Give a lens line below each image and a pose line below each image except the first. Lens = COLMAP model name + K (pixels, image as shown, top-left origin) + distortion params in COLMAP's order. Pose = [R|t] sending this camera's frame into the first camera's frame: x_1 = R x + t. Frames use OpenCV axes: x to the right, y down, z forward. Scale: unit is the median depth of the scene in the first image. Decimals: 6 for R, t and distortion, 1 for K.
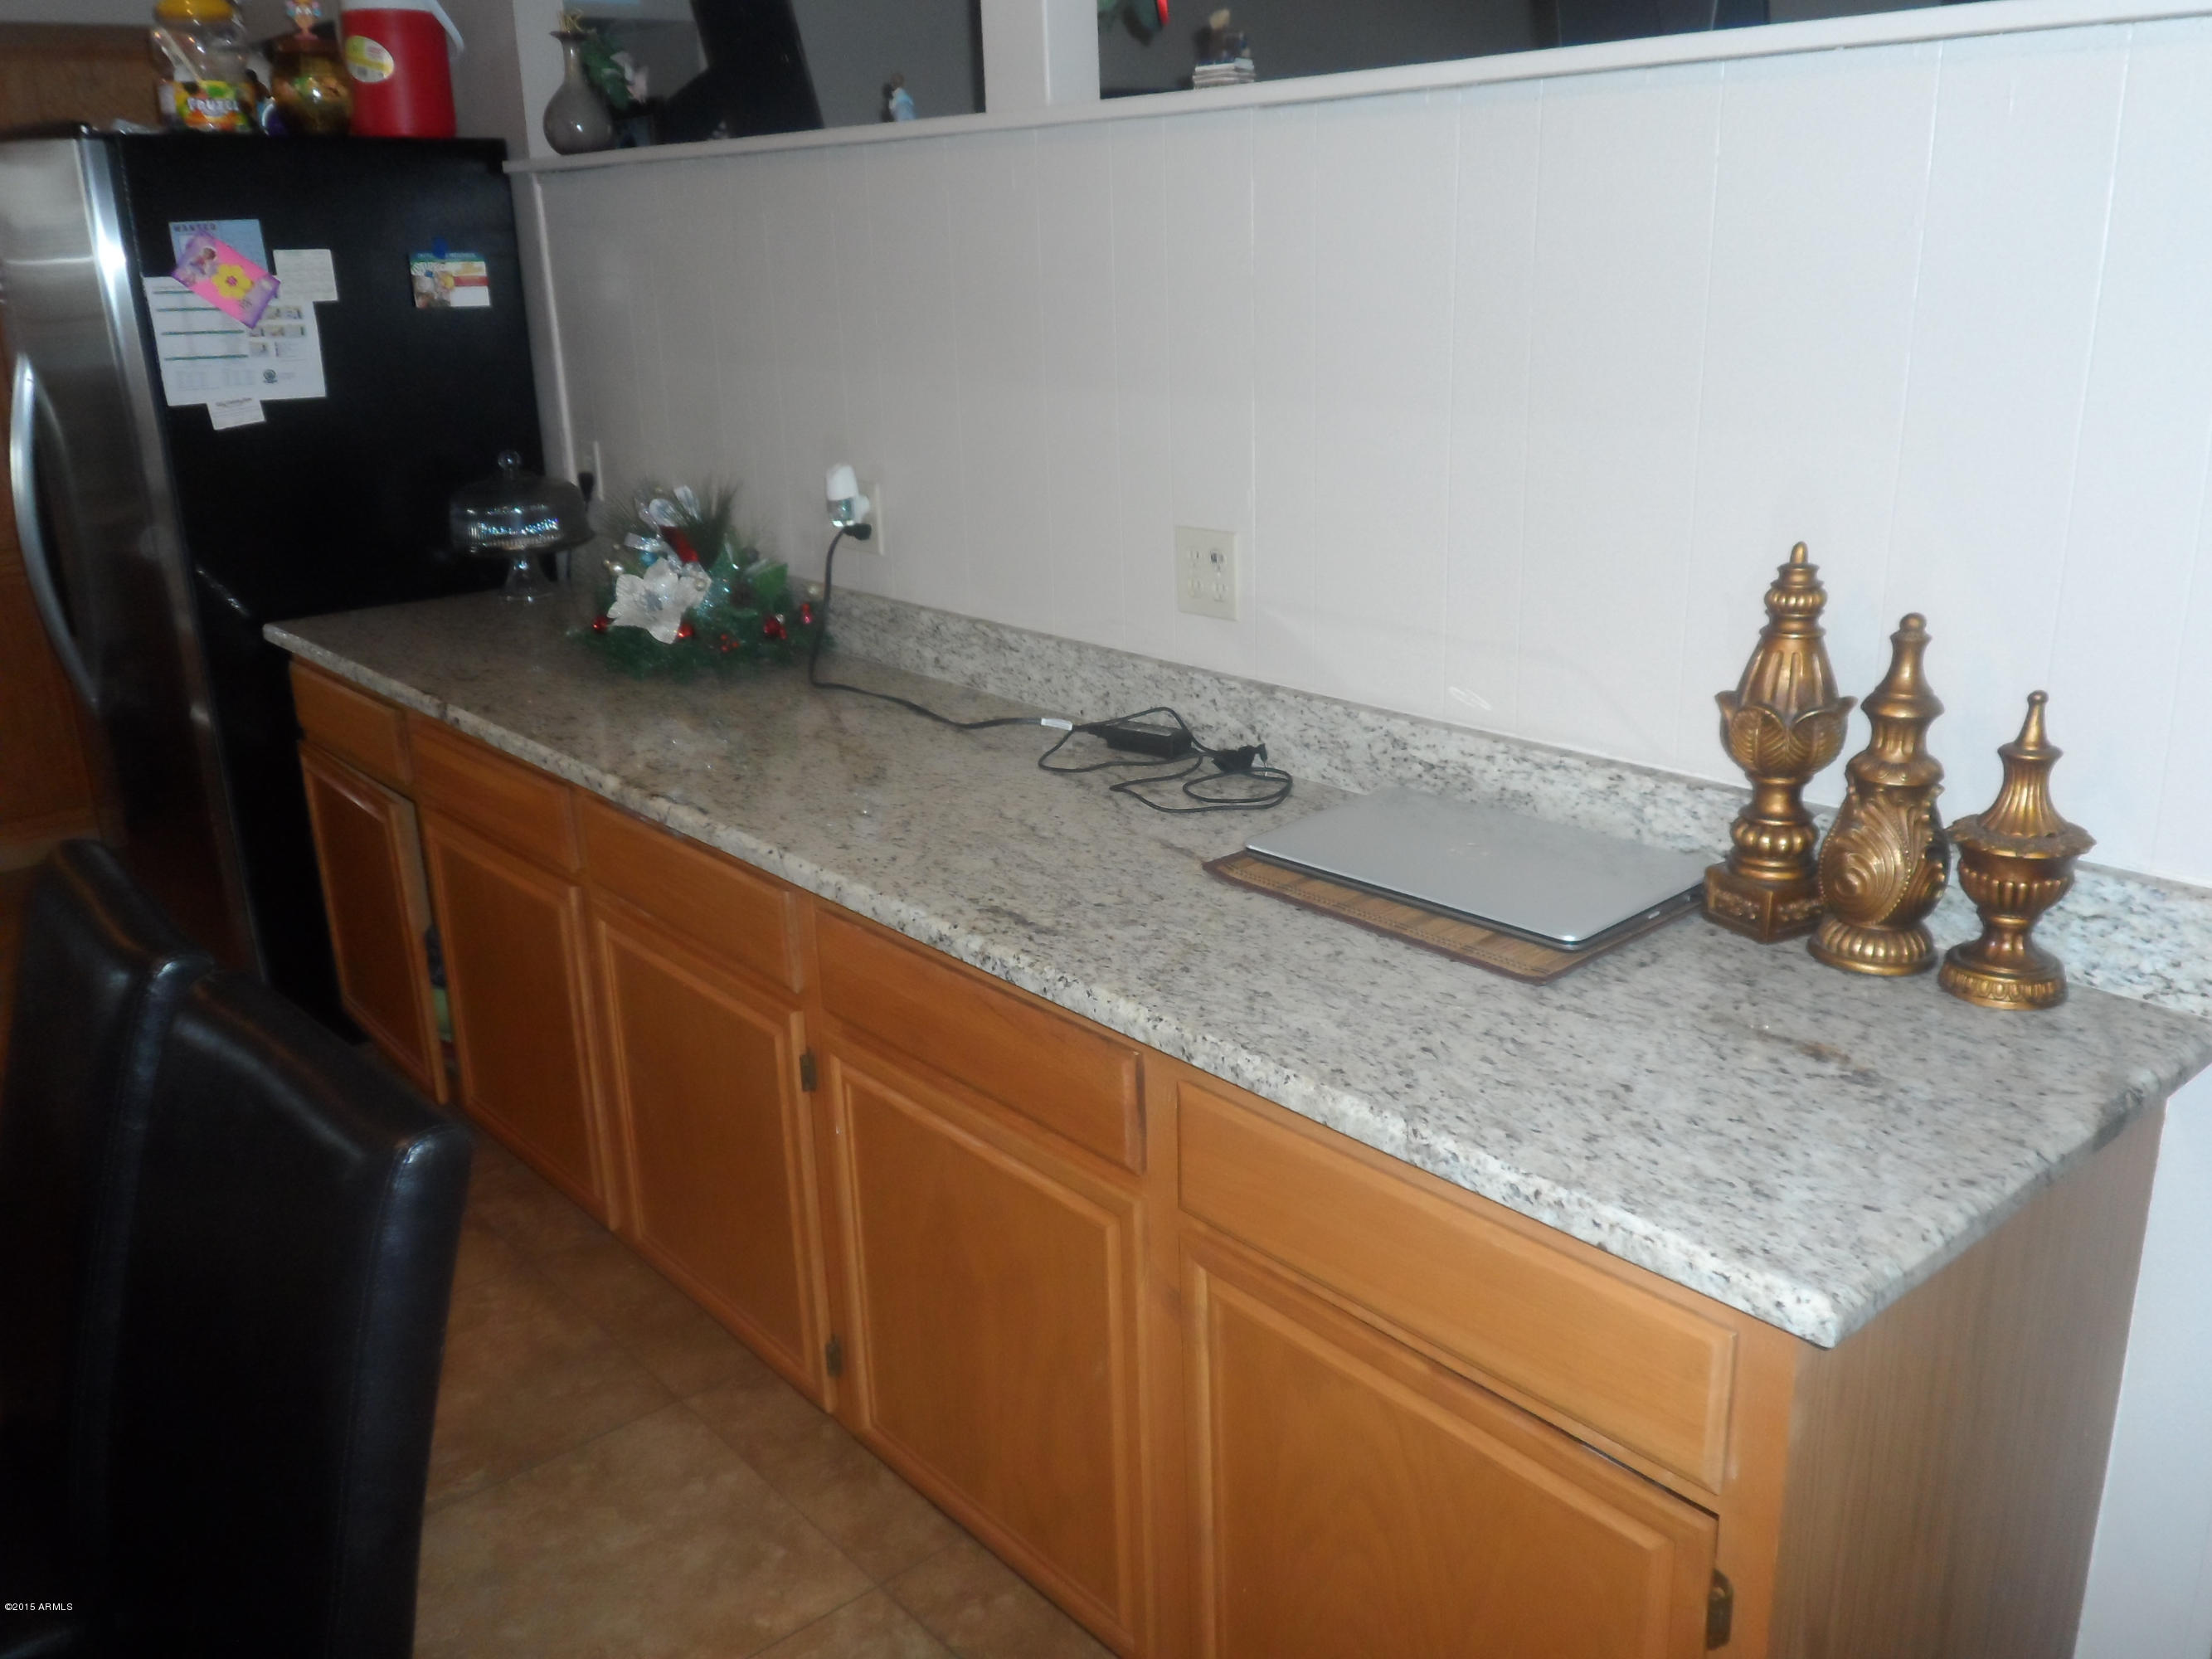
lens RADIAL K [[1857.7, 0, 1115.5], [0, 1857.7, 824.8], [0, 0, 1]] dist [0.022468, -0.007882]
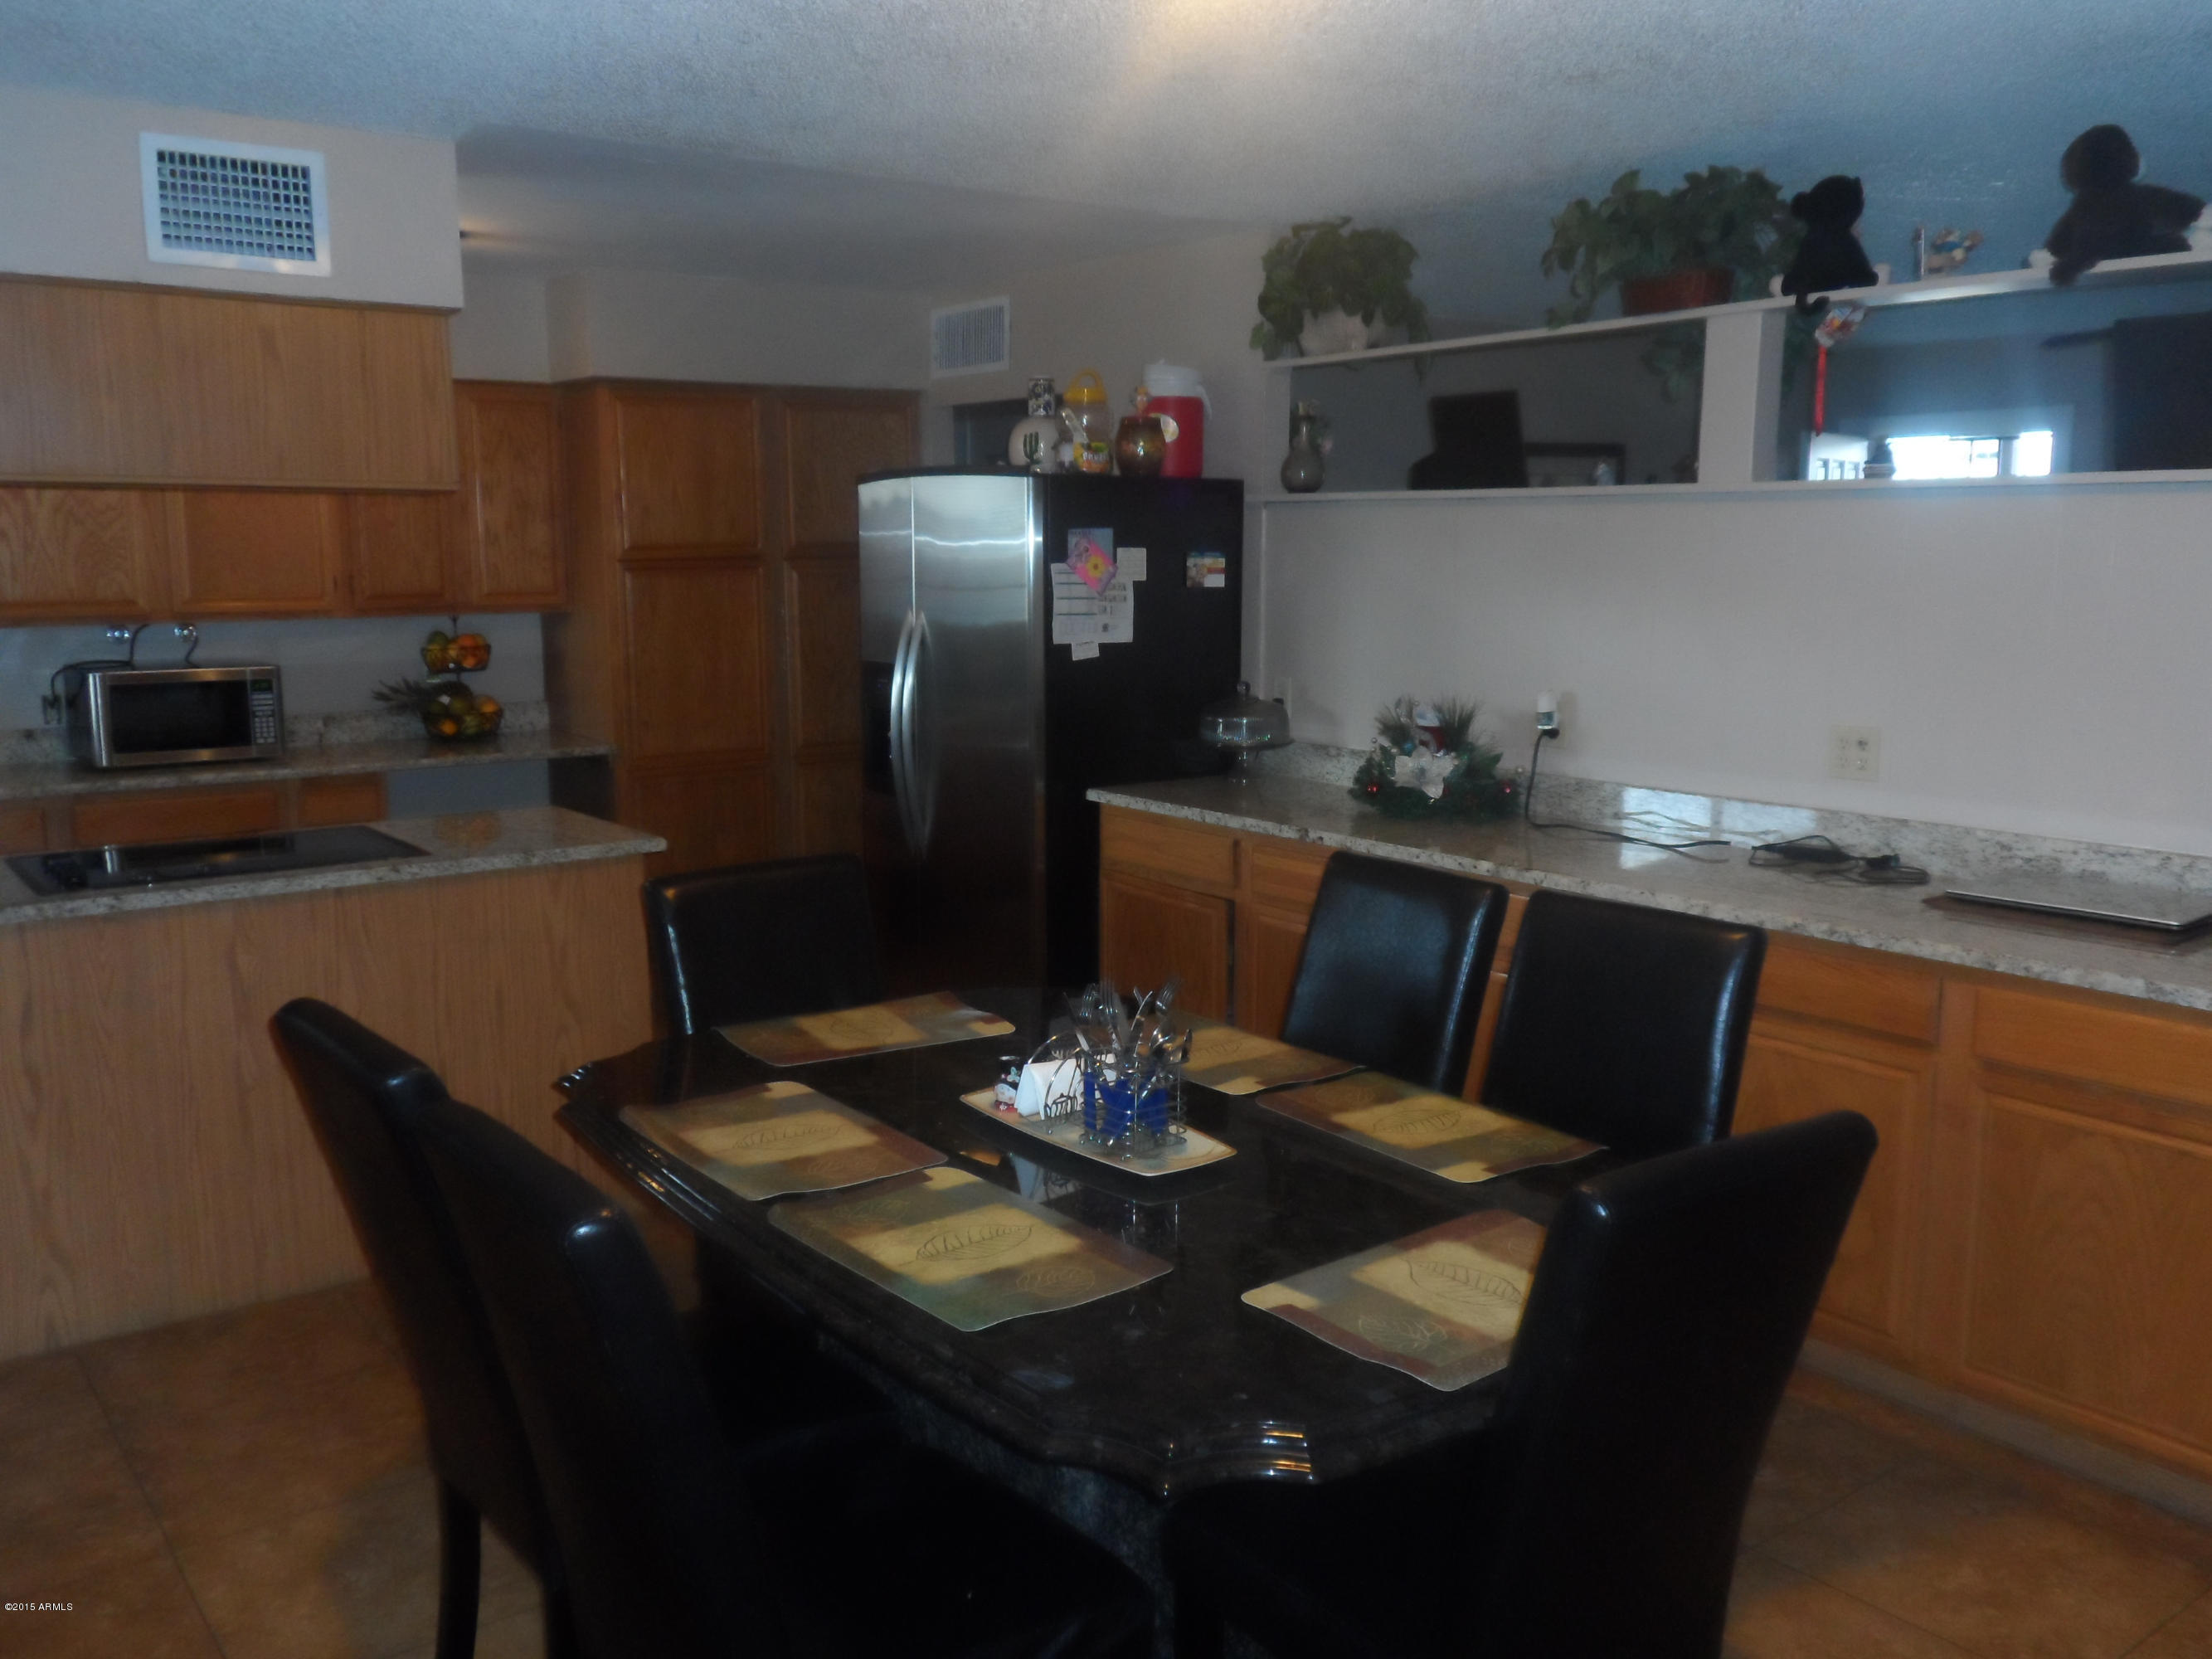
lens RADIAL K [[1857.7, 0, 1091.8], [0, 1857.7, 837.3], [0, 0, 1]] dist [0.022468, -0.007882]
pose [[0.997663, 0.040207, -0.055241, -0.390563], [-0.047889, 0.988177, -0.145646, 0.156347], [0.048732, 0.147951, 0.987793, -0.490876]]
